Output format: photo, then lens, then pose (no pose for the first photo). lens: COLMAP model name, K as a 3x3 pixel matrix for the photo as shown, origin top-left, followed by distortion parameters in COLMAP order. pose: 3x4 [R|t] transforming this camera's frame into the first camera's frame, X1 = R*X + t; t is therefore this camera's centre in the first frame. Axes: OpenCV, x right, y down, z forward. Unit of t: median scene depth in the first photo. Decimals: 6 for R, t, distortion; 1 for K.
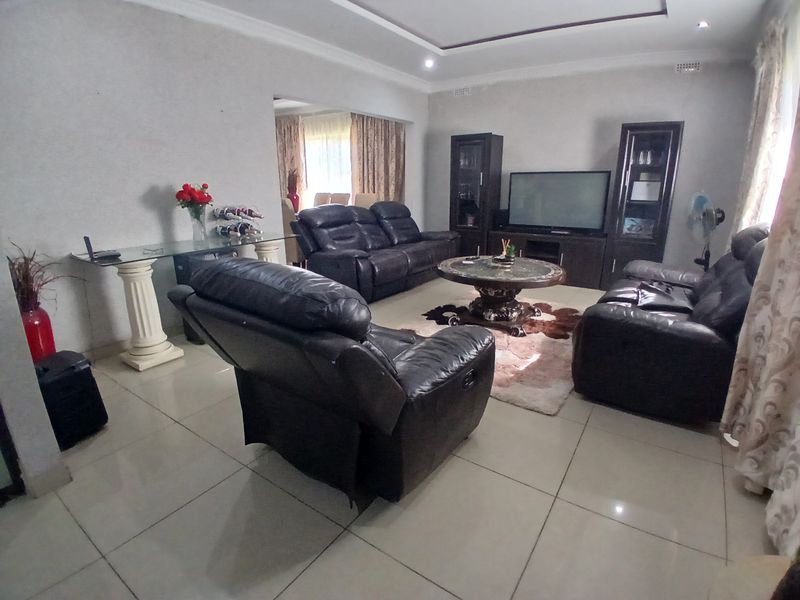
lens RADIAL K [[409.9, 0, 400.0], [0, 409.9, 300.0], [0, 0, 1]] dist [-0.001509, -0.025288]
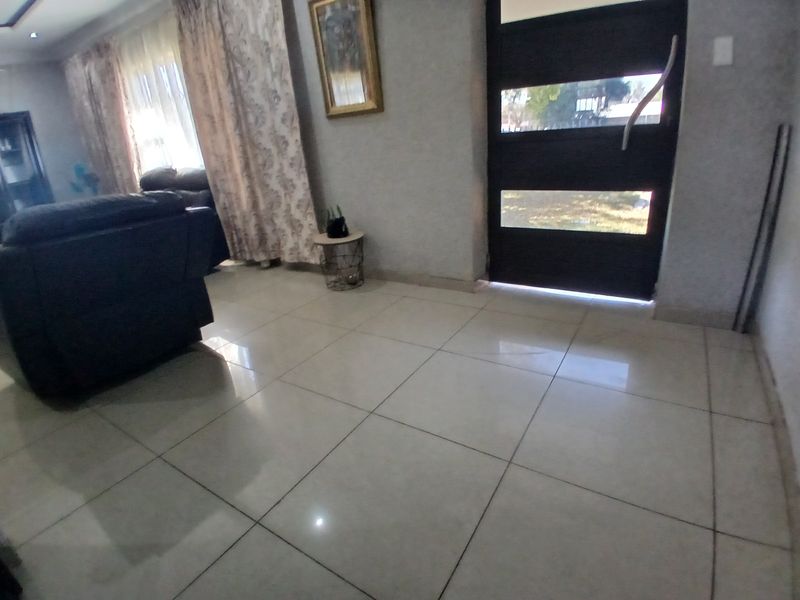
lens RADIAL K [[409.9, 0, 400.0], [0, 409.9, 300.0], [0, 0, 1]] dist [-0.001509, -0.025288]
pose [[-0.024375, -0.361720, 0.931968, -1.215248], [0.372569, 0.861799, 0.344230, 0.100295], [-0.927684, 0.355613, 0.113759, 0.072017]]
